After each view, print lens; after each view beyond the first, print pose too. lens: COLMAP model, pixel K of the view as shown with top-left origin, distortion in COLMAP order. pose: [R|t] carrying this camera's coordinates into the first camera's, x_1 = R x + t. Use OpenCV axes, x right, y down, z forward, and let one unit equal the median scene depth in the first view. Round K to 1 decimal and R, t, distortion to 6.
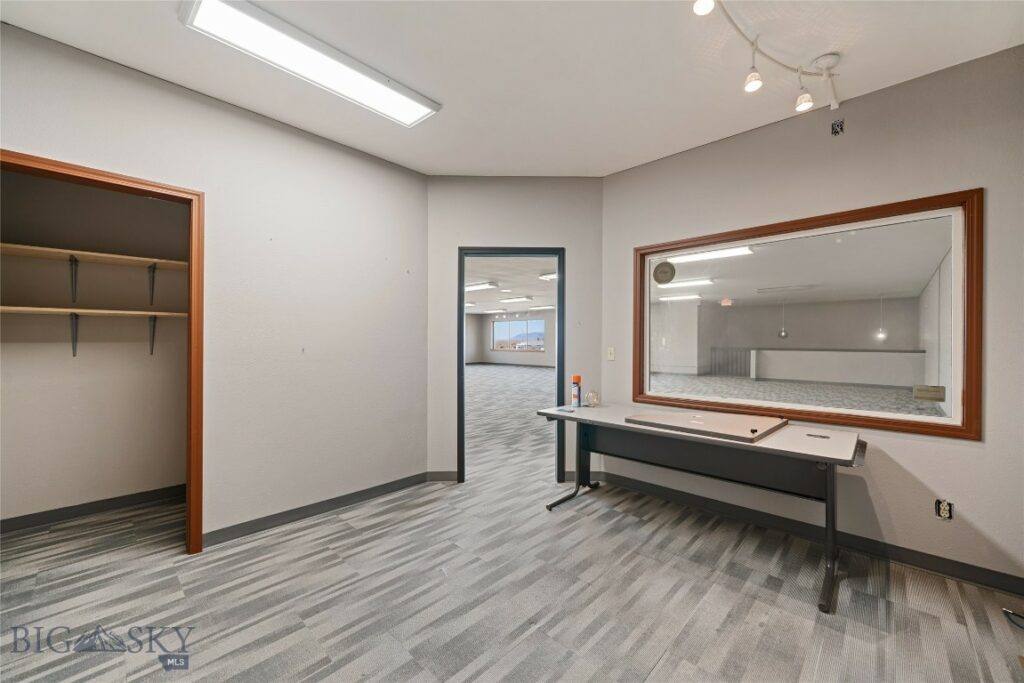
lens RADIAL K [[405.2, 0, 510.6], [0, 405.2, 339.3], [0, 0, 1]] dist [0.004963, 0.000218]
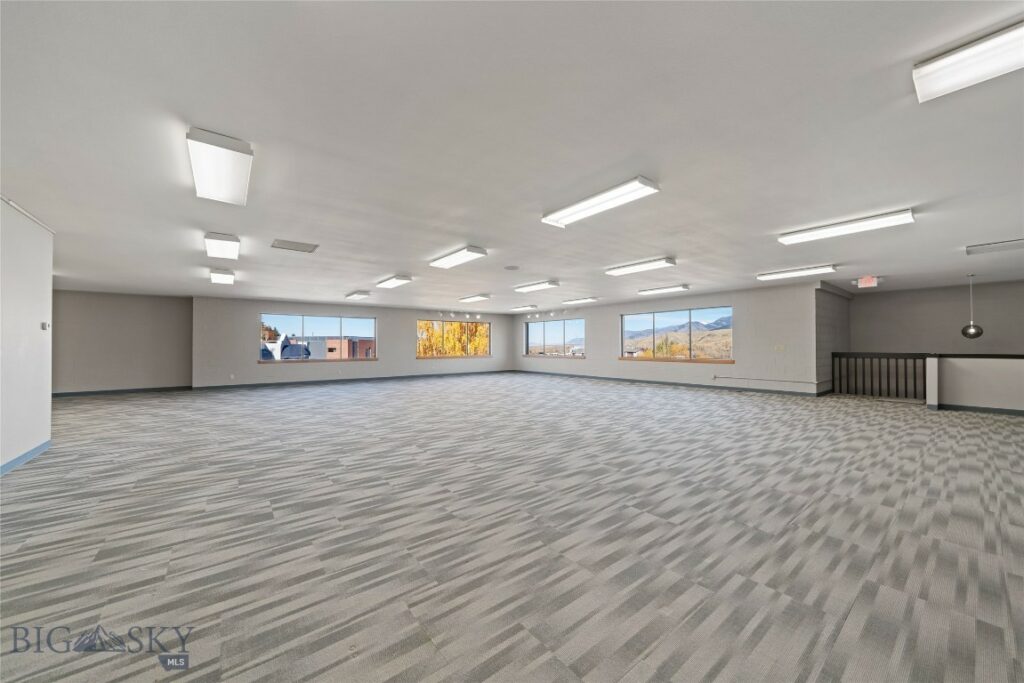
lens RADIAL K [[375.2, 0, 511.3], [0, 375.2, 340.0], [0, 0, 1]] dist [-0.000554, -0.000362]
pose [[0.989381, -0.009247, -0.145048, 0.049641], [0.007708, 0.999908, -0.011170, 0.001301], [0.145138, 0.009933, 0.989362, 0.265885]]
